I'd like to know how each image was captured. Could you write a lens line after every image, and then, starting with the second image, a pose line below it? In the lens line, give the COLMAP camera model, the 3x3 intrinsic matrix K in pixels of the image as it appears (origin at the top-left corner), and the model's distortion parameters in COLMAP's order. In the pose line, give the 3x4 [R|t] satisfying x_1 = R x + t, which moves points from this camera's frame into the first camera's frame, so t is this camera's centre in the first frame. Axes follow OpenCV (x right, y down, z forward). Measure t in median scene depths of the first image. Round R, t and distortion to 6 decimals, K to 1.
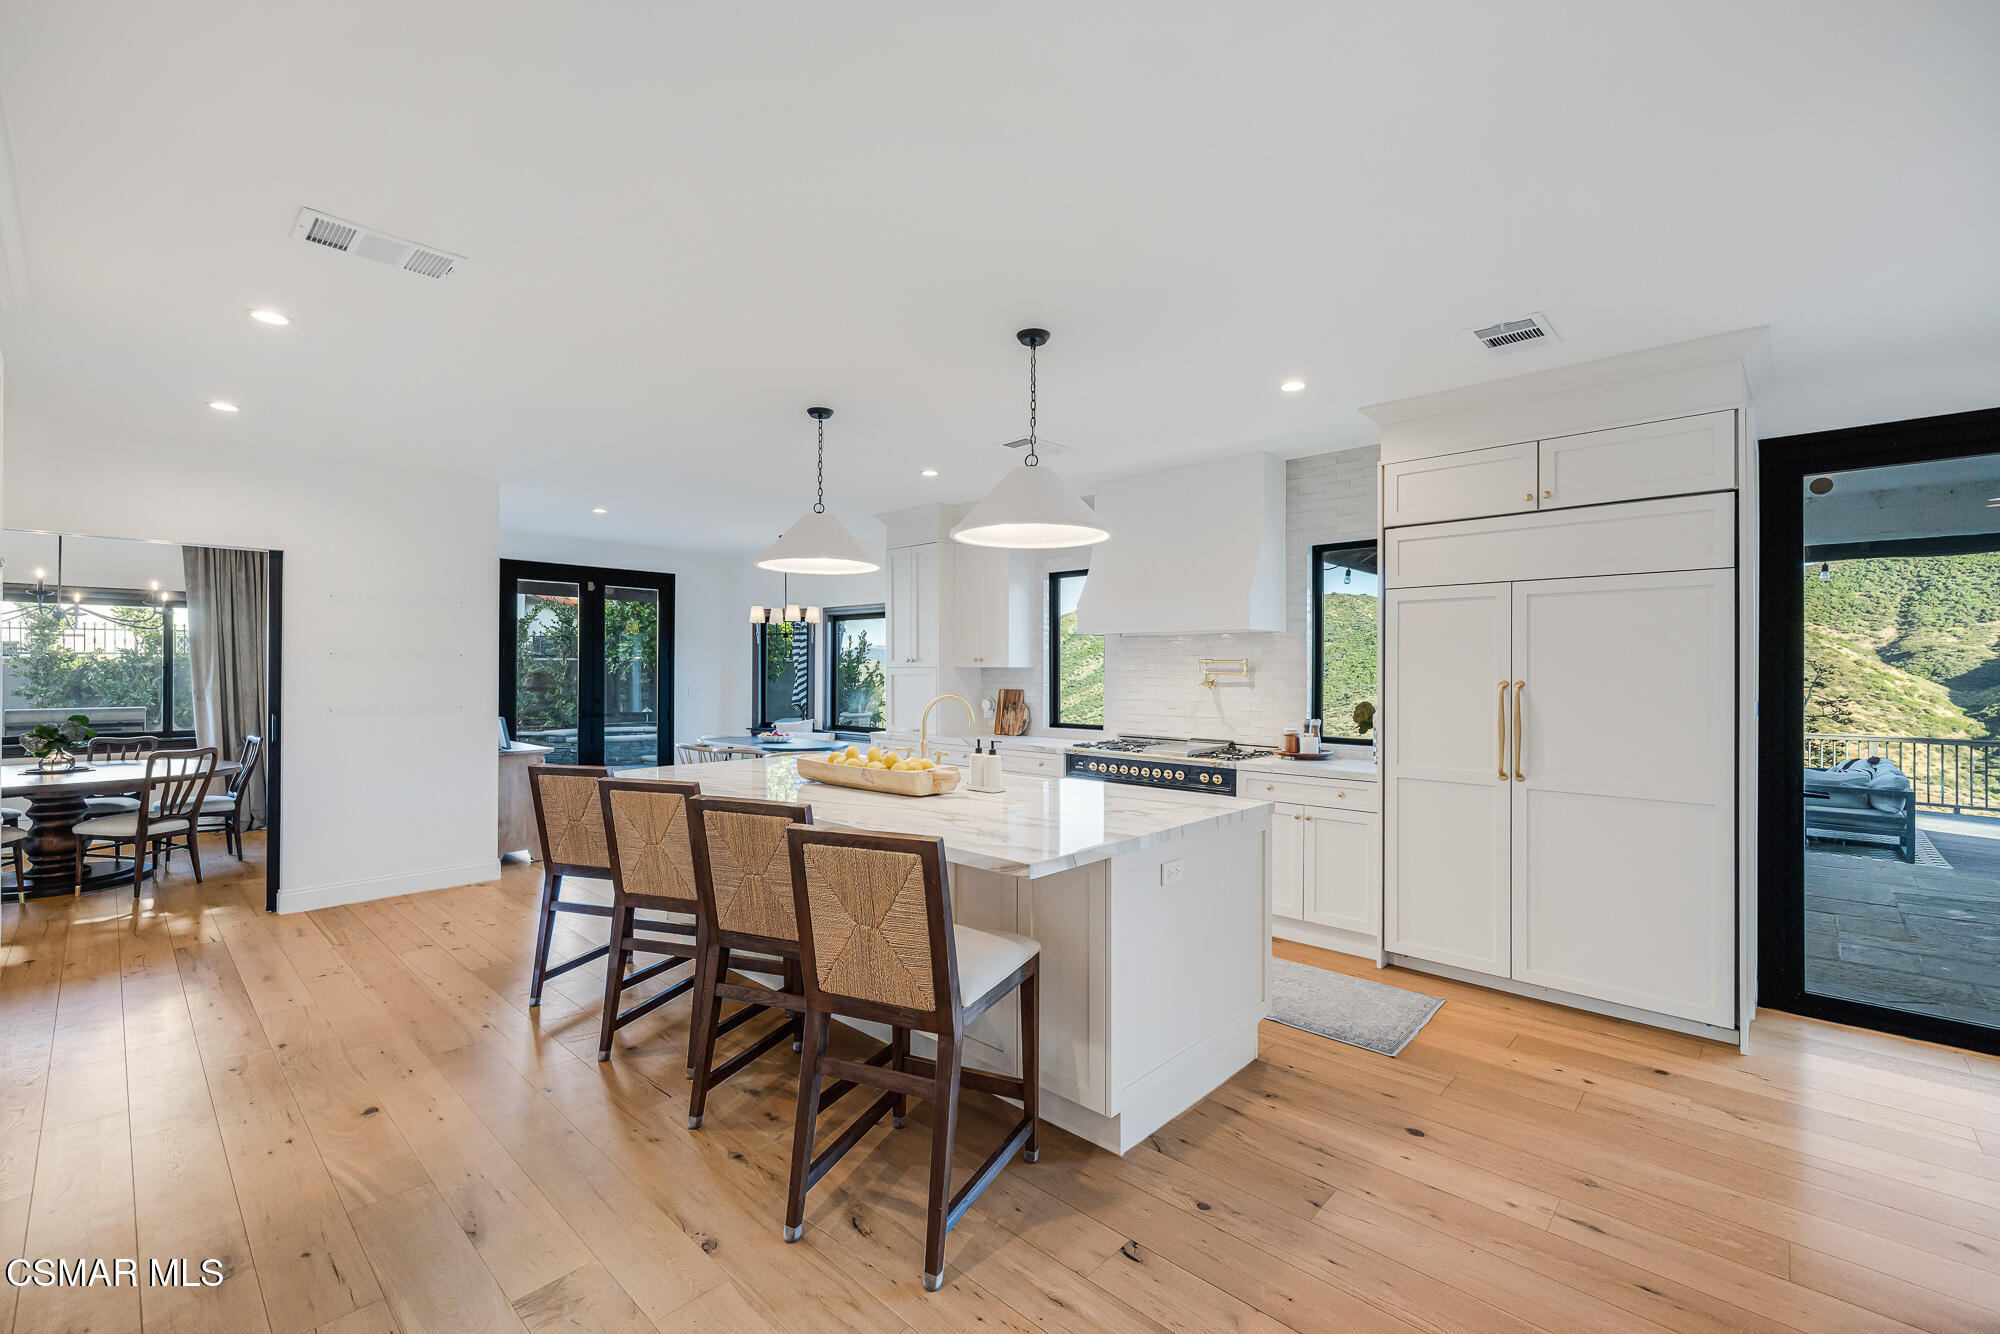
lens RADIAL K [[838.4, 0, 999.8], [0, 838.4, 669.7], [0, 0, 1]] dist [0.002011, -0.001197]
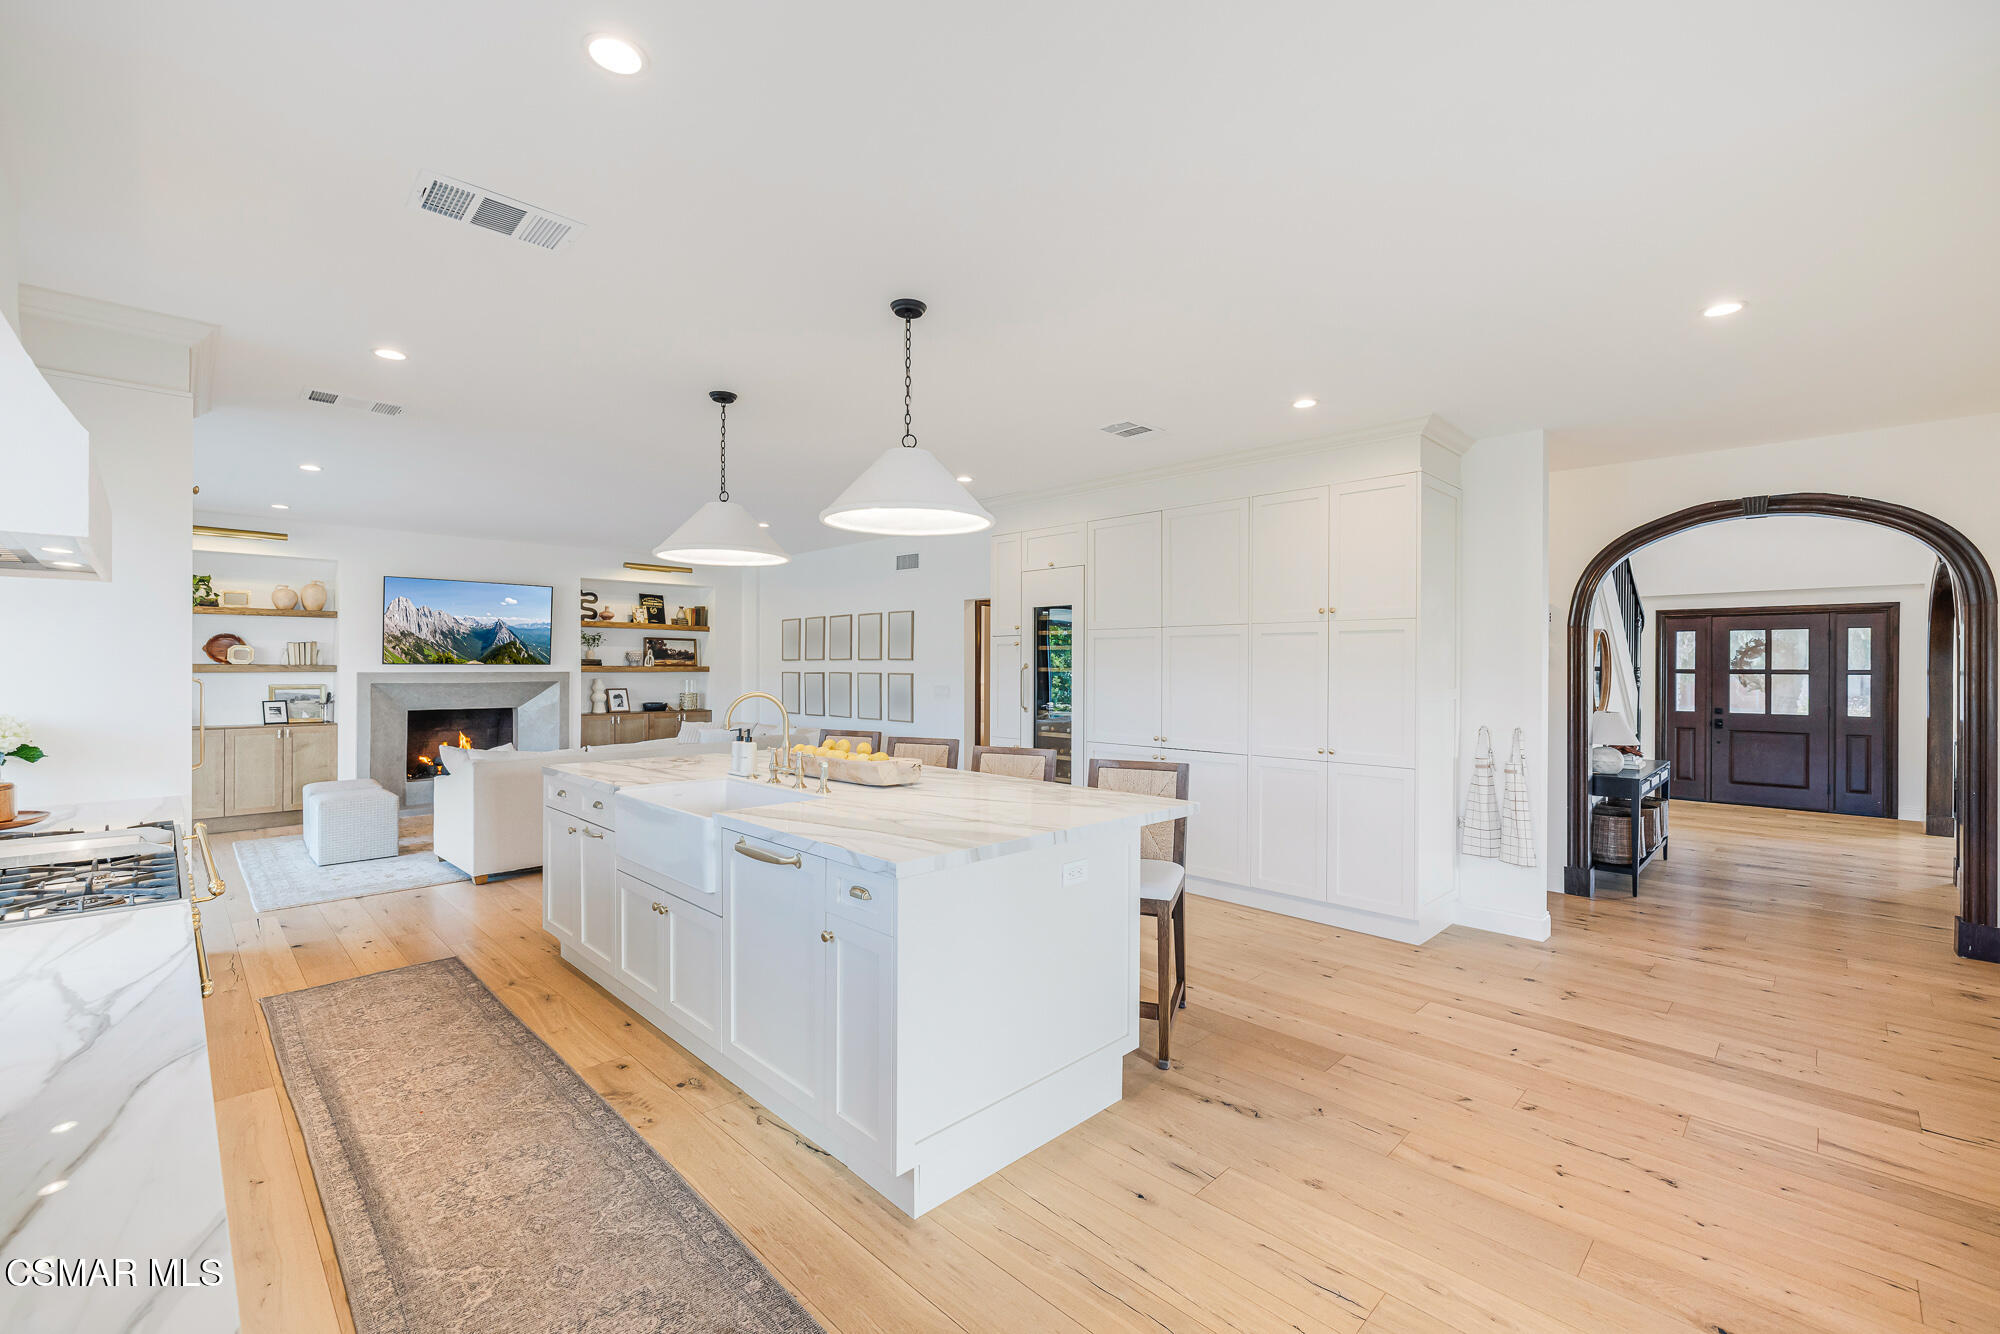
lens RADIAL K [[838.4, 0, 1001.1], [0, 838.4, 667.4], [0, 0, 1]] dist [0.002011, -0.001197]
pose [[-0.999447, -0.006064, 0.032704, -0.231758], [-0.006118, 0.999980, -0.001551, 0.001947], [-0.032694, -0.001750, -0.999464, 1.244908]]
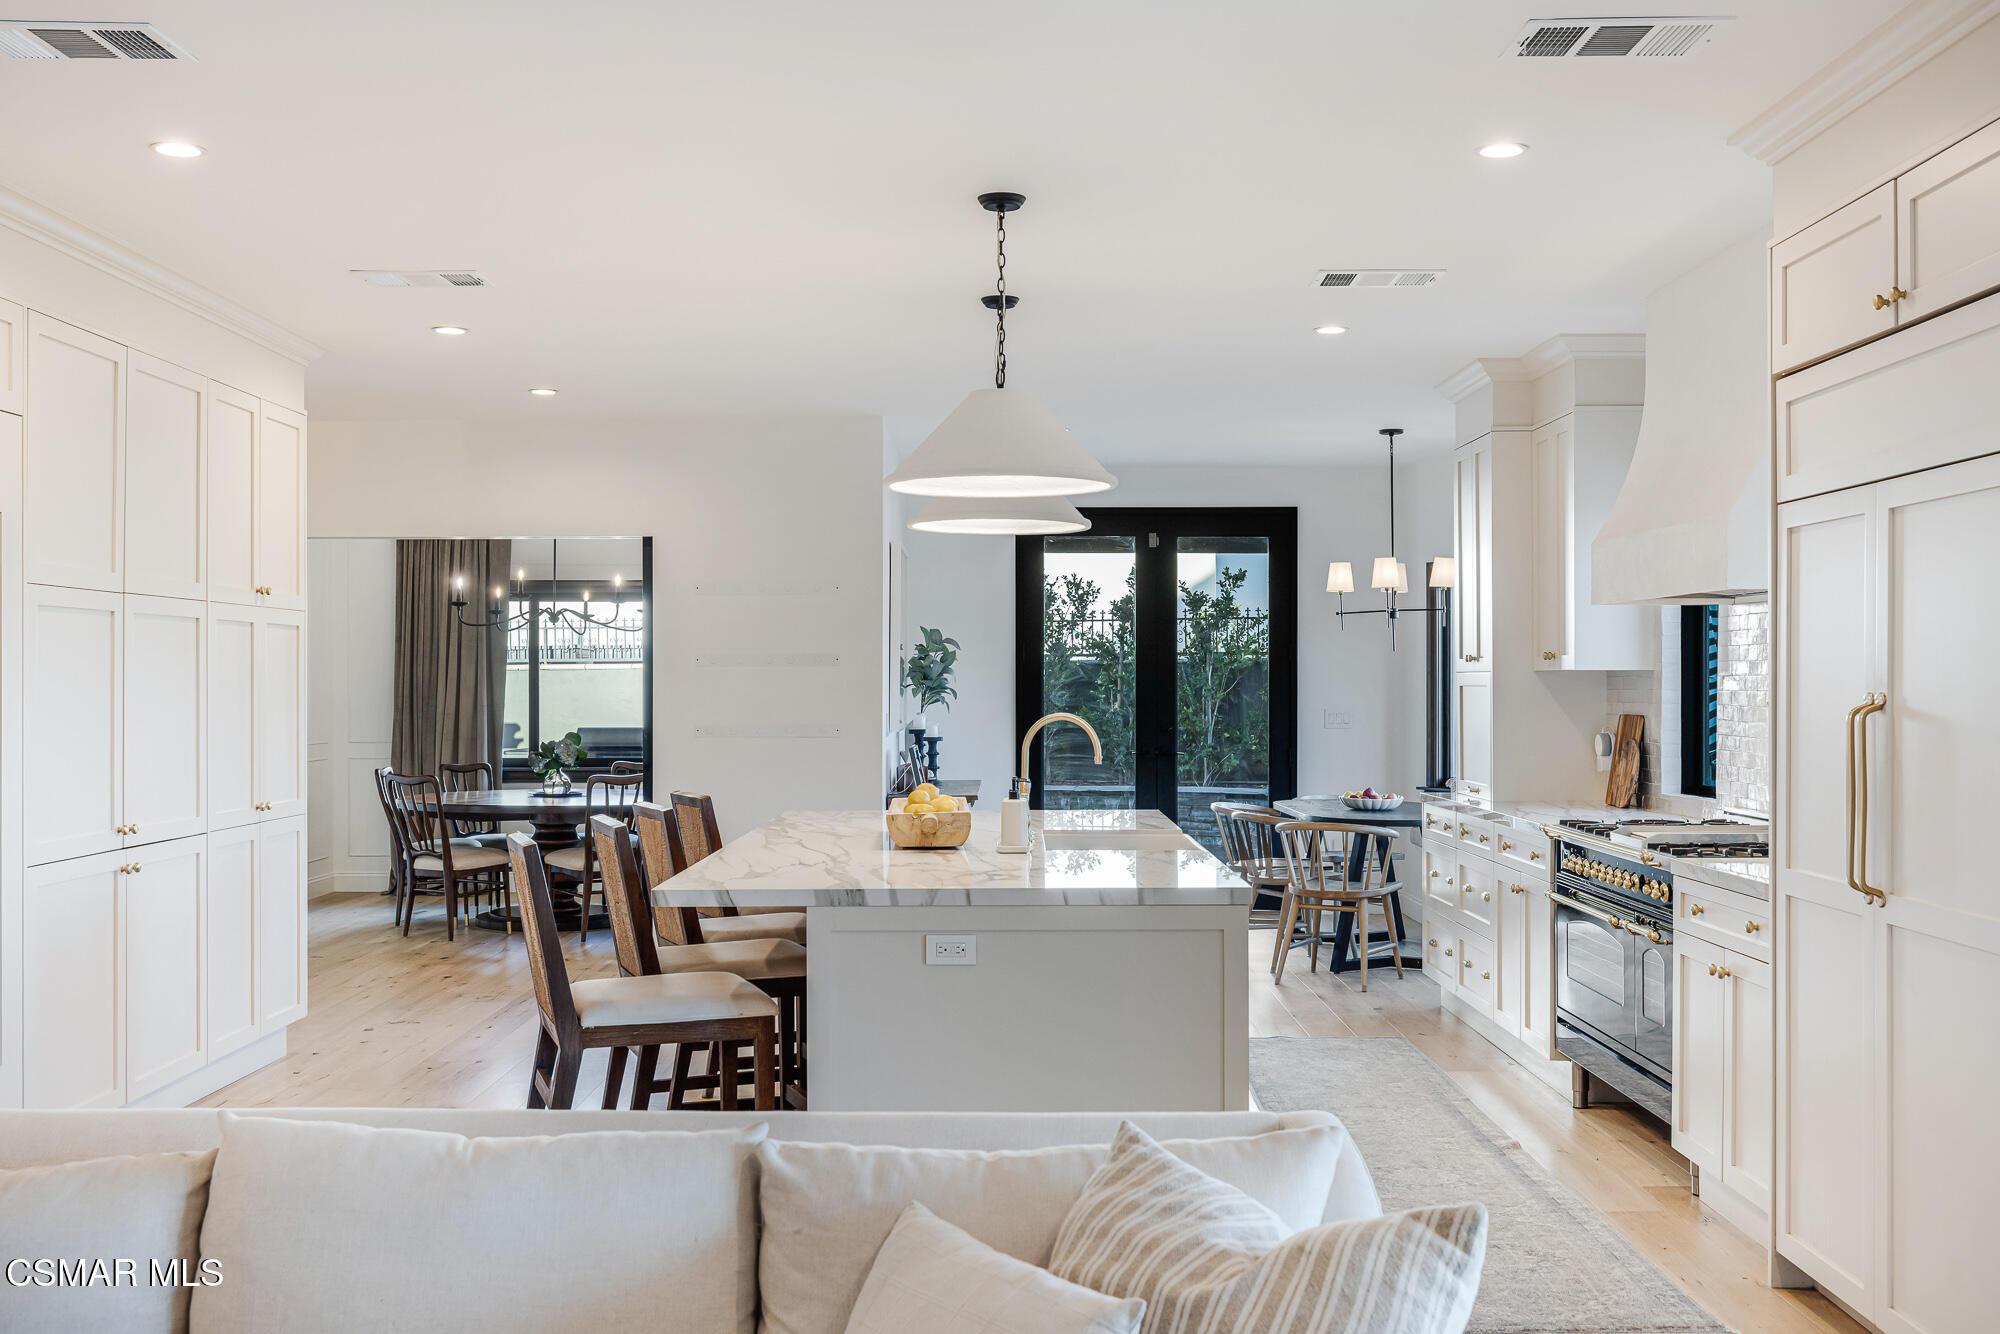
lens RADIAL K [[1956.4, 0, 994.6], [0, 1956.4, 696.8], [0, 0, 1]] dist [-0.015806, 0.000000]
pose [[0.682191, 0.002846, -0.731168, 0.687373], [0.004553, 0.999956, 0.008141, 0.002475], [0.731160, -0.008883, 0.682149, -0.067110]]
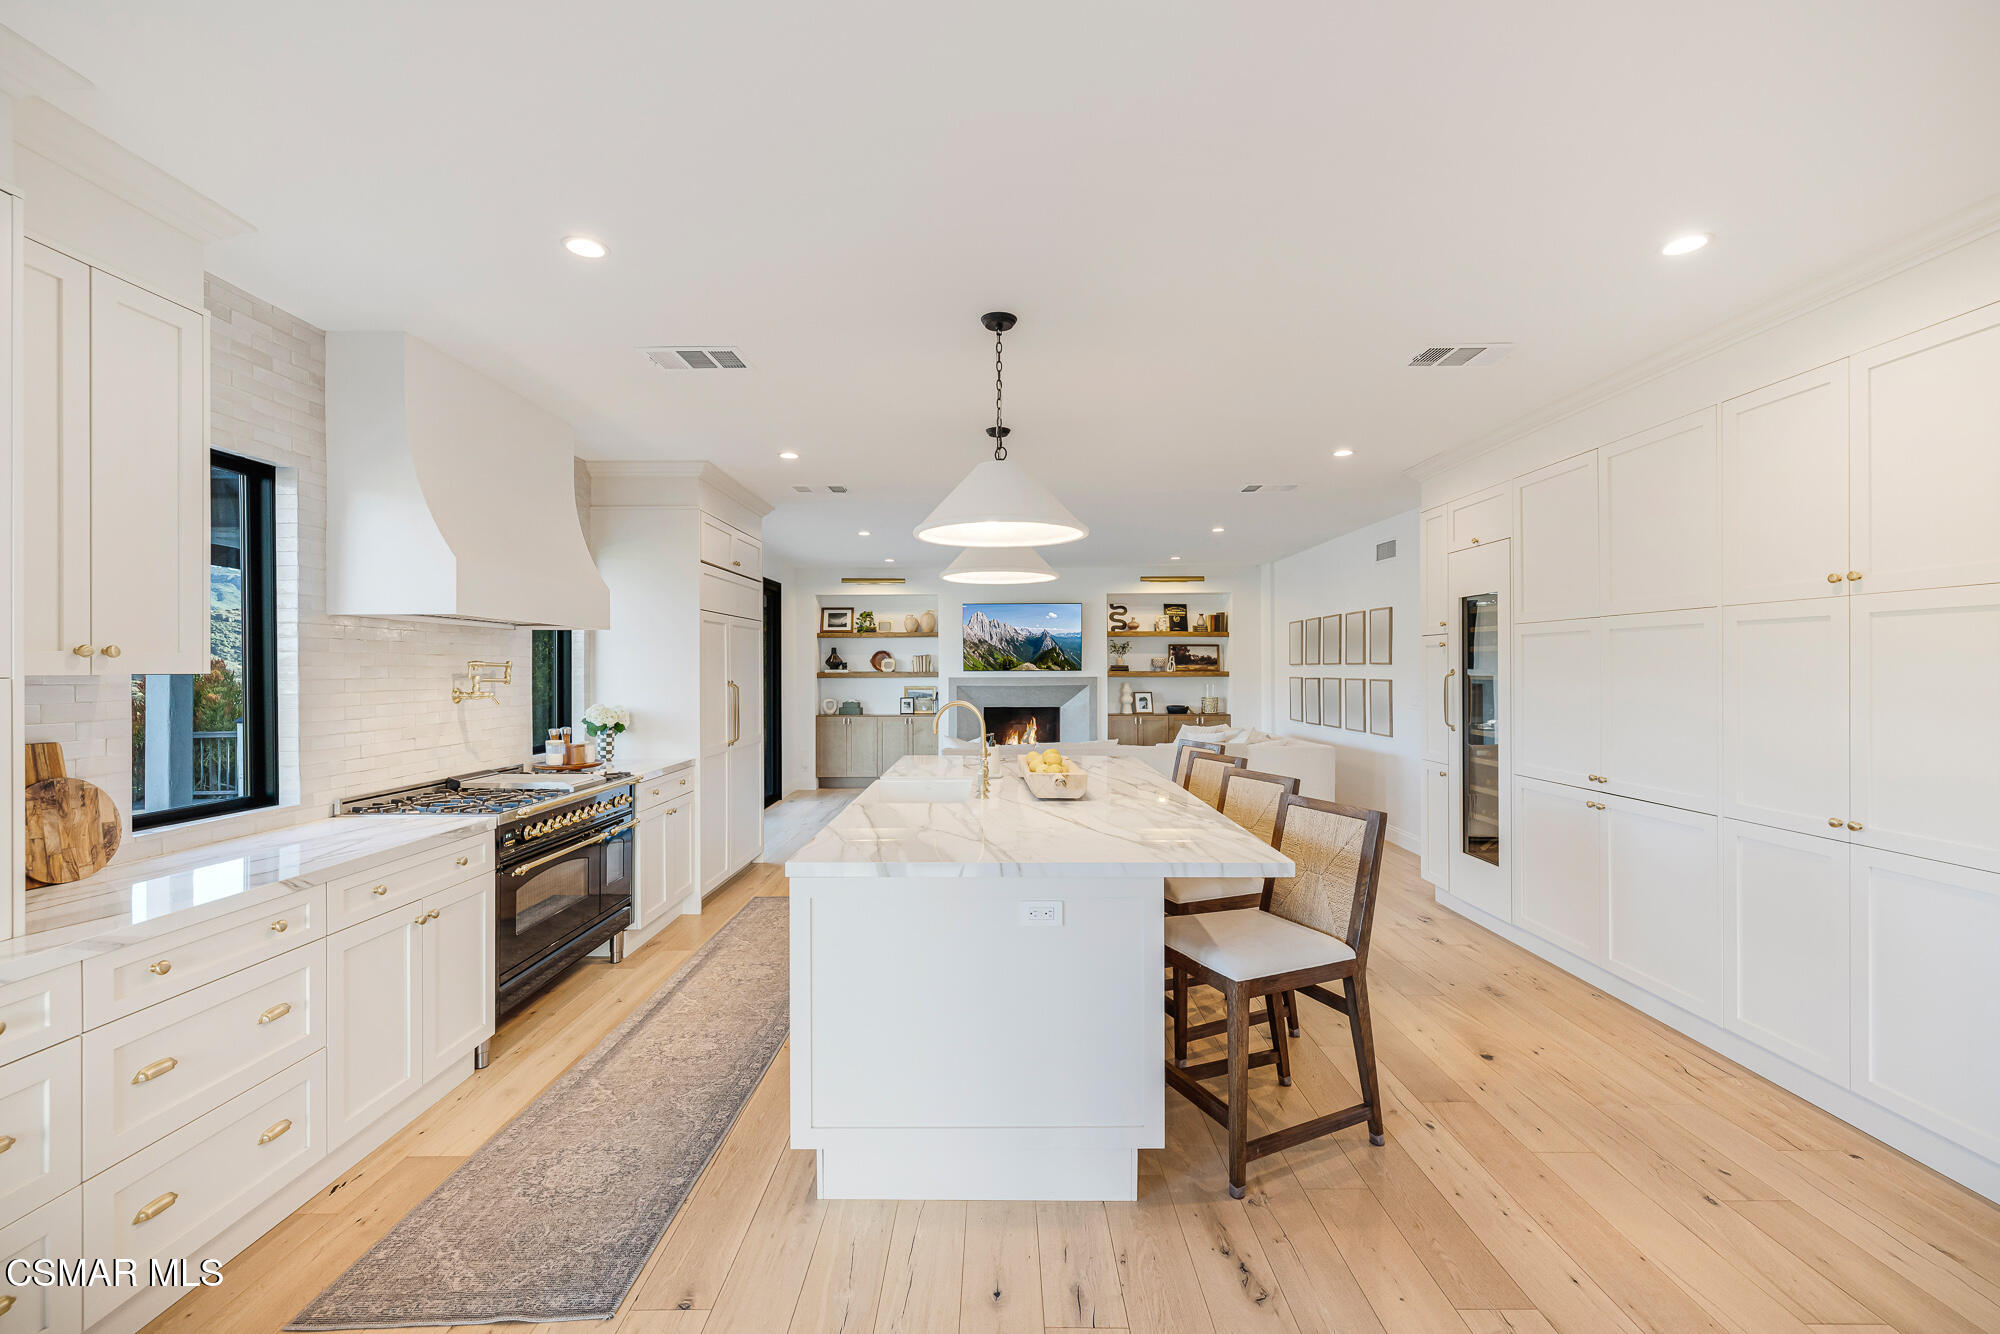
lens RADIAL K [[838.4, 0, 996.3], [0, 838.4, 666.3], [0, 0, 1]] dist [0.002011, -0.001197]
pose [[-0.682120, 0.001421, 0.731238, -0.536535], [-0.000018, 0.999998, -0.001960, -0.006241], [-0.731240, -0.001350, -0.682119, 1.082261]]
